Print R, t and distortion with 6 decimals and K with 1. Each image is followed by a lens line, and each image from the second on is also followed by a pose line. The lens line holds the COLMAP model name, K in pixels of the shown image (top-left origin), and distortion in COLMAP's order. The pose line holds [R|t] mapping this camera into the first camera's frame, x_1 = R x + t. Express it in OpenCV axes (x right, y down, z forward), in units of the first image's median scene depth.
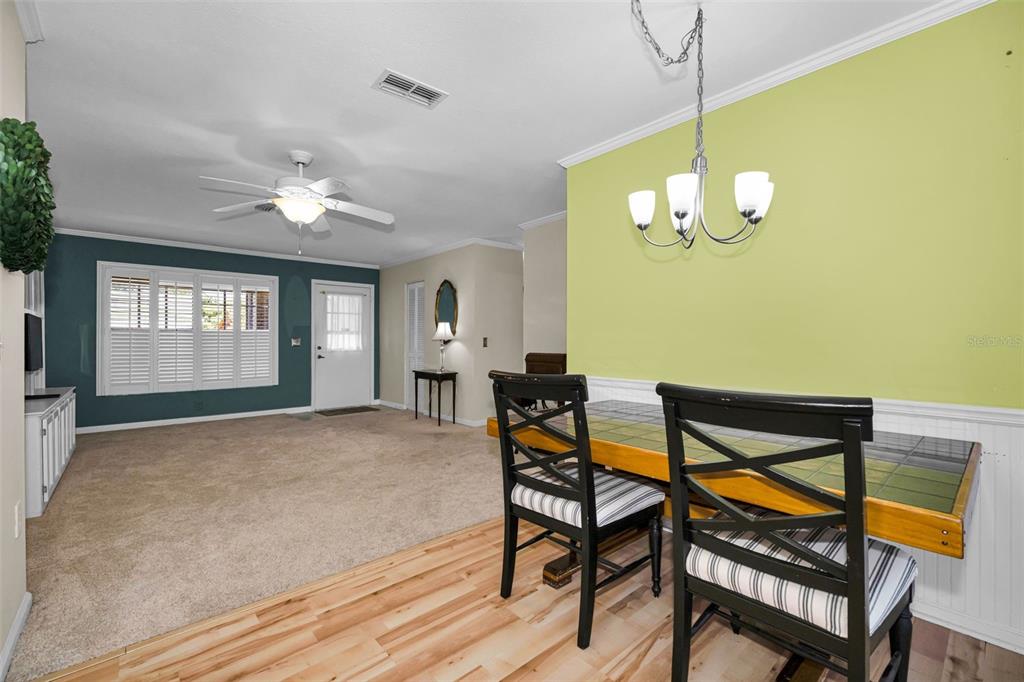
lens RADIAL K [[430.6, 0, 517.4], [0, 430.6, 338.0], [0, 0, 1]] dist [0.002160, 0.000336]
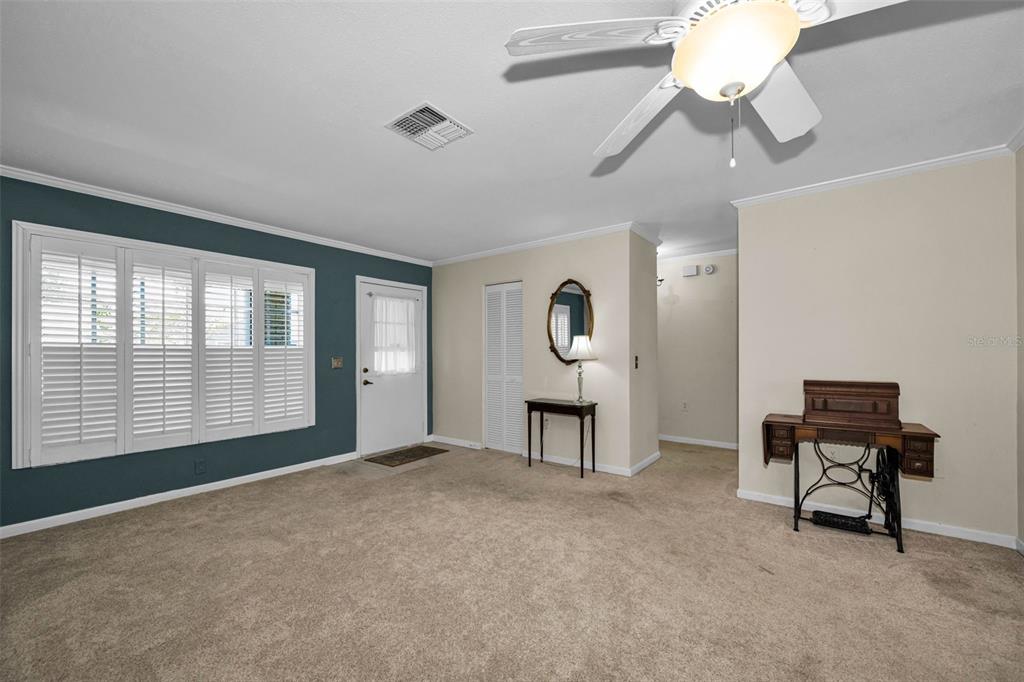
lens RADIAL K [[393.9, 0, 510.2], [0, 393.9, 350.2], [0, 0, 1]] dist [-0.001052, -0.000334]
pose [[0.981287, -0.004219, 0.192506, -0.371121], [0.004328, 0.999991, -0.000147, -0.010556], [-0.192503, 0.000978, 0.981296, 0.320518]]
